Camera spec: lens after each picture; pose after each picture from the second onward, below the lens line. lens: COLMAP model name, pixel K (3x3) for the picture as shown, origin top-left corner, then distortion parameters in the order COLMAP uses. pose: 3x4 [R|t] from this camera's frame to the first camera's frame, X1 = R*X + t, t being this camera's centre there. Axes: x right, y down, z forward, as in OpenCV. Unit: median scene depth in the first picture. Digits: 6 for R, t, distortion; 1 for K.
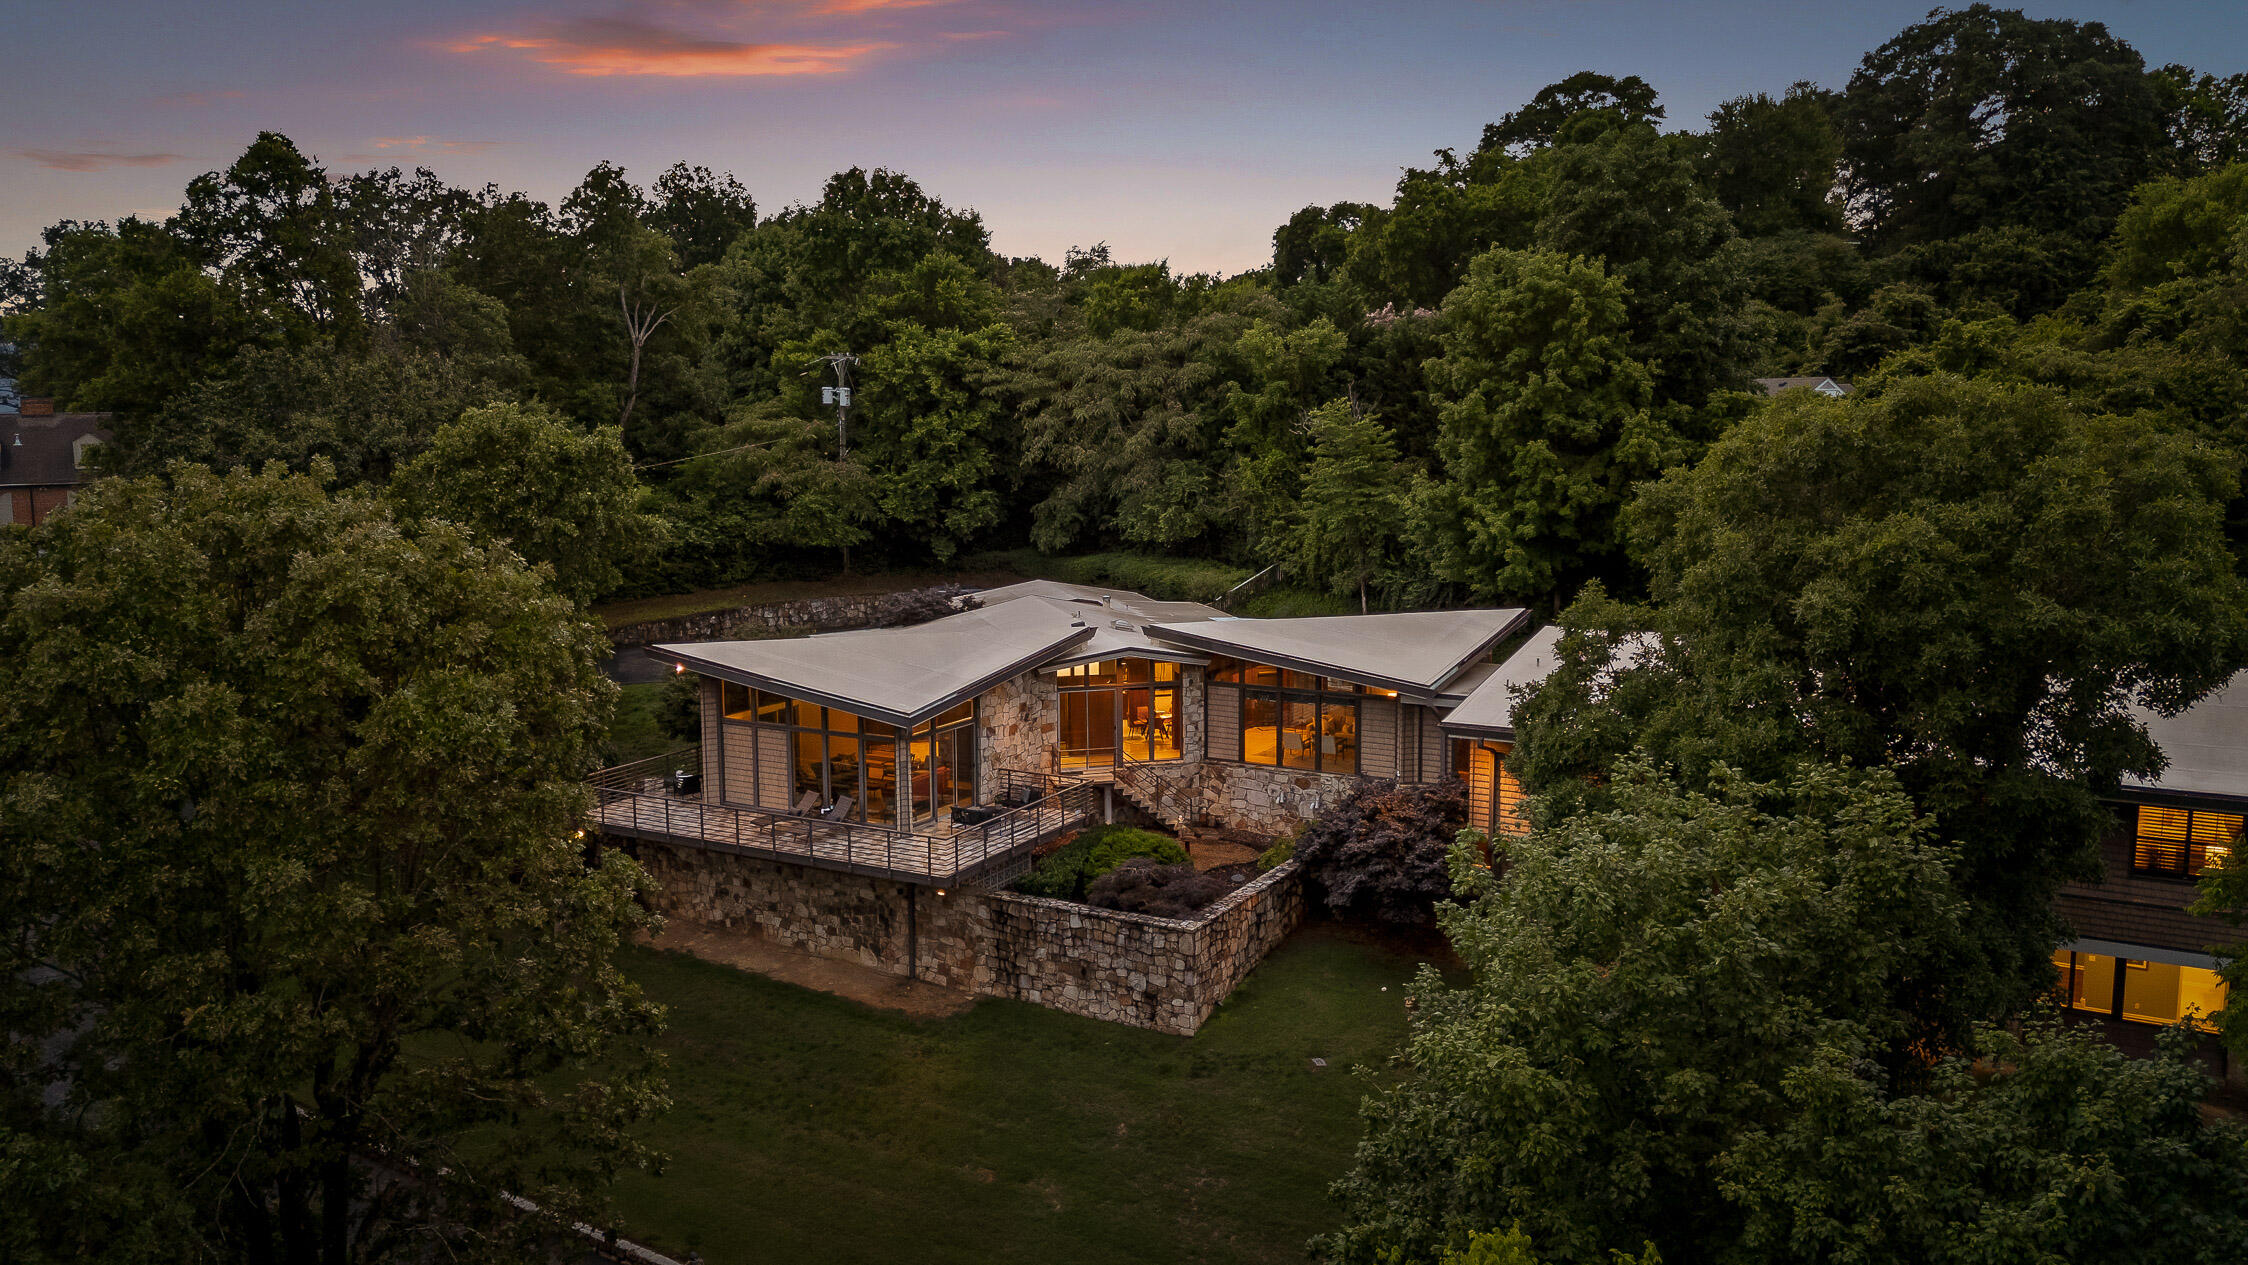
lens RADIAL K [[1644.0, 0, 1133.3], [0, 1644.0, 625.6], [0, 0, 1]] dist [0.125084, -0.161778]
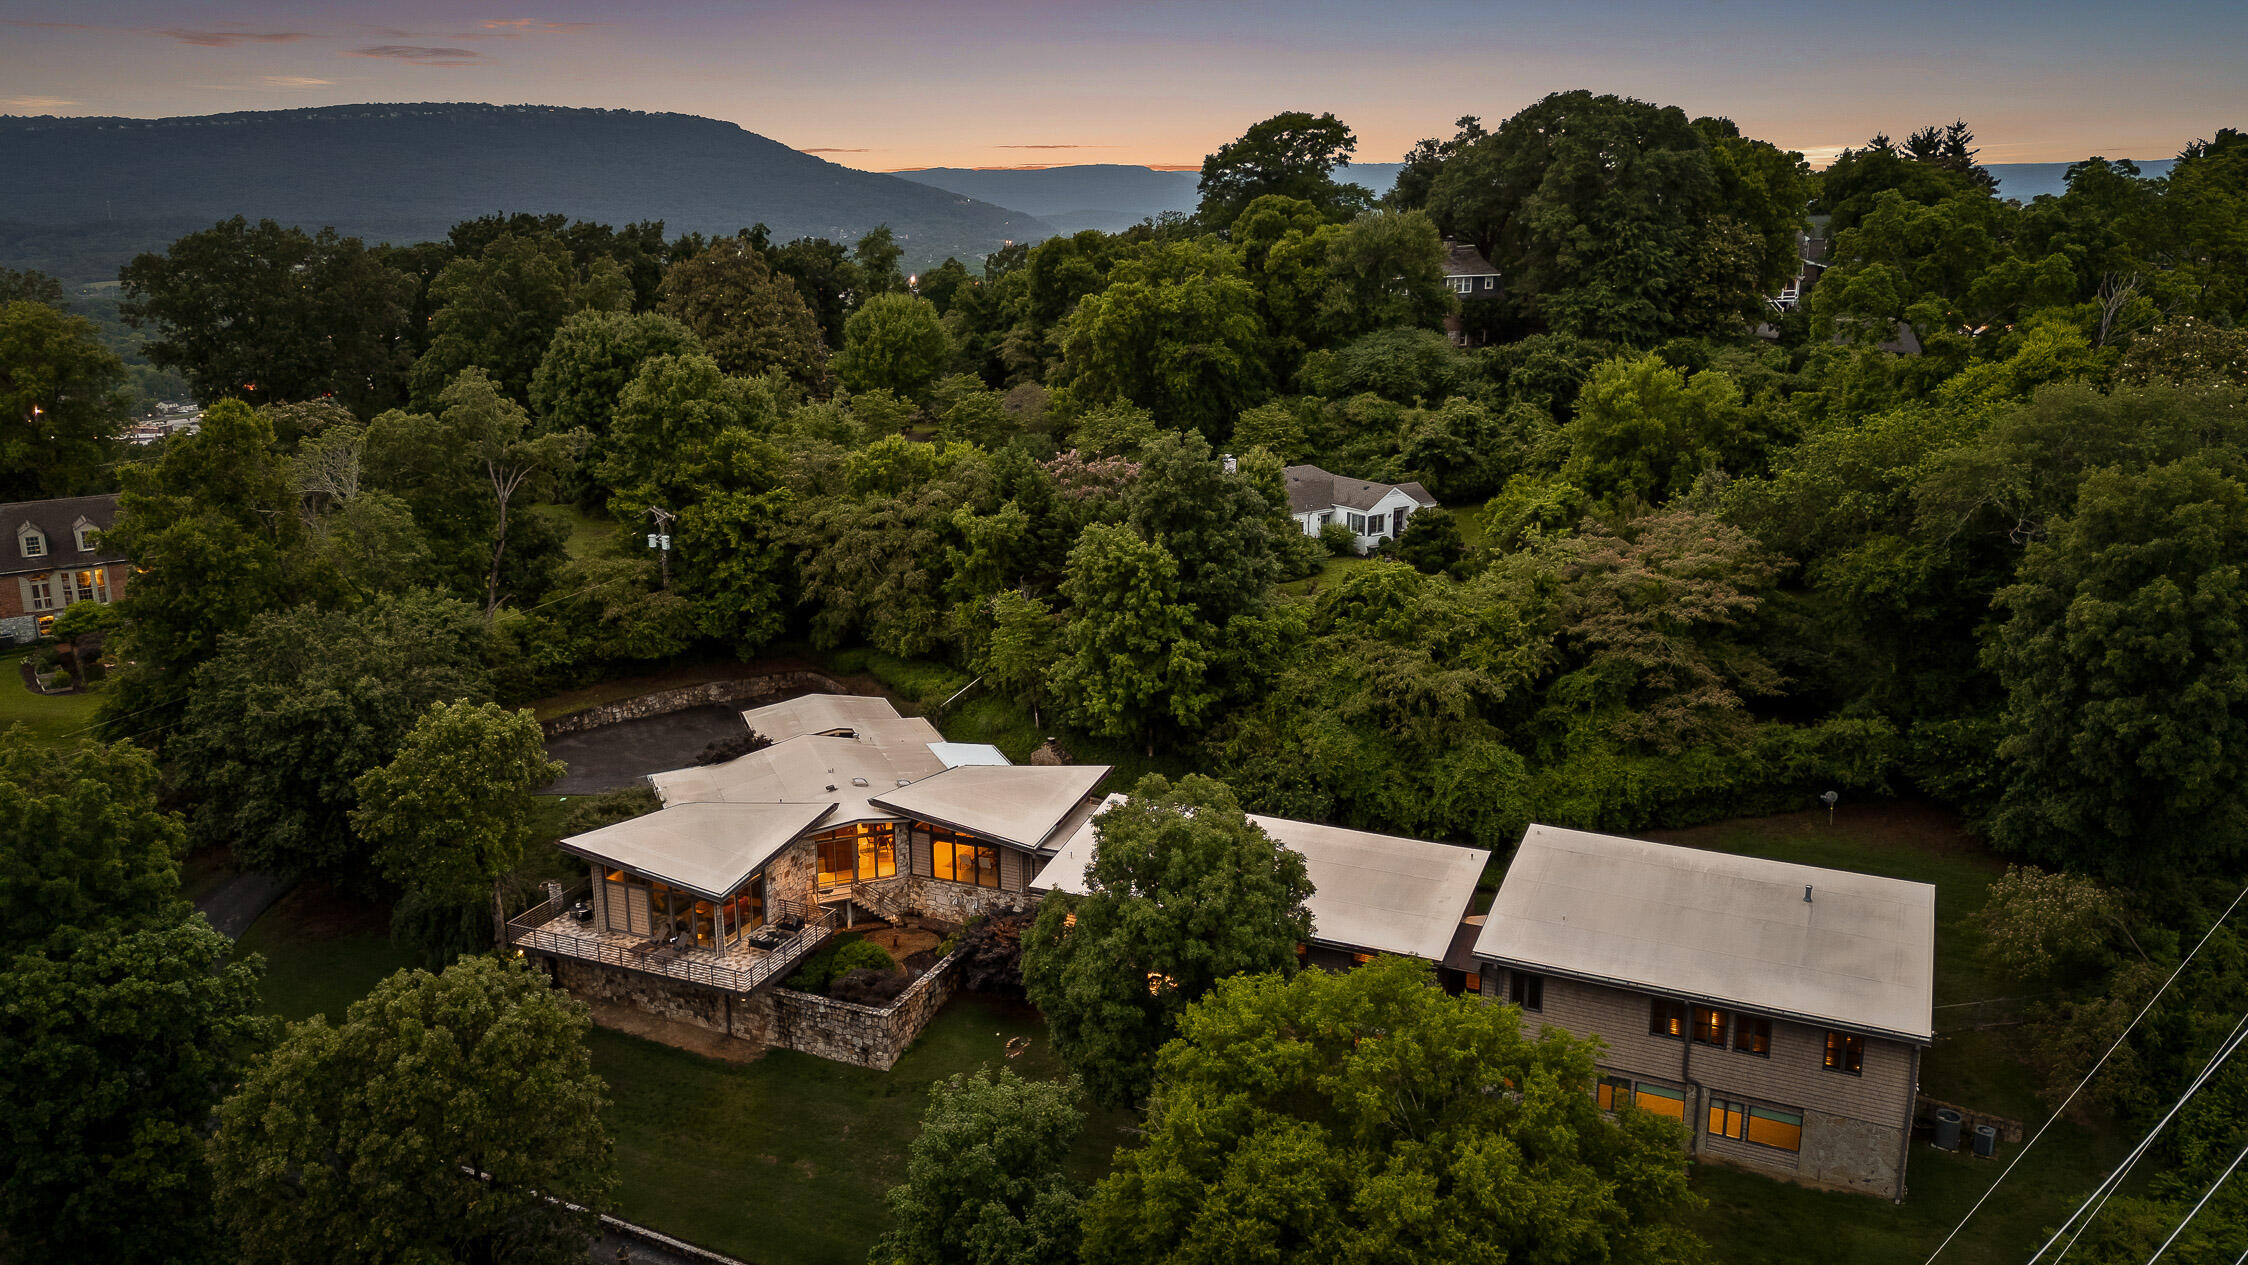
lens RADIAL K [[1651.2, 0, 1132.8], [0, 1651.2, 626.4], [0, 0, 1]] dist [0.079826, -0.080802]
pose [[0.994476, -0.025843, 0.101735, 0.115943], [0.013763, 0.992954, 0.117698, -0.399434], [-0.104060, -0.115648, 0.987824, -0.689277]]
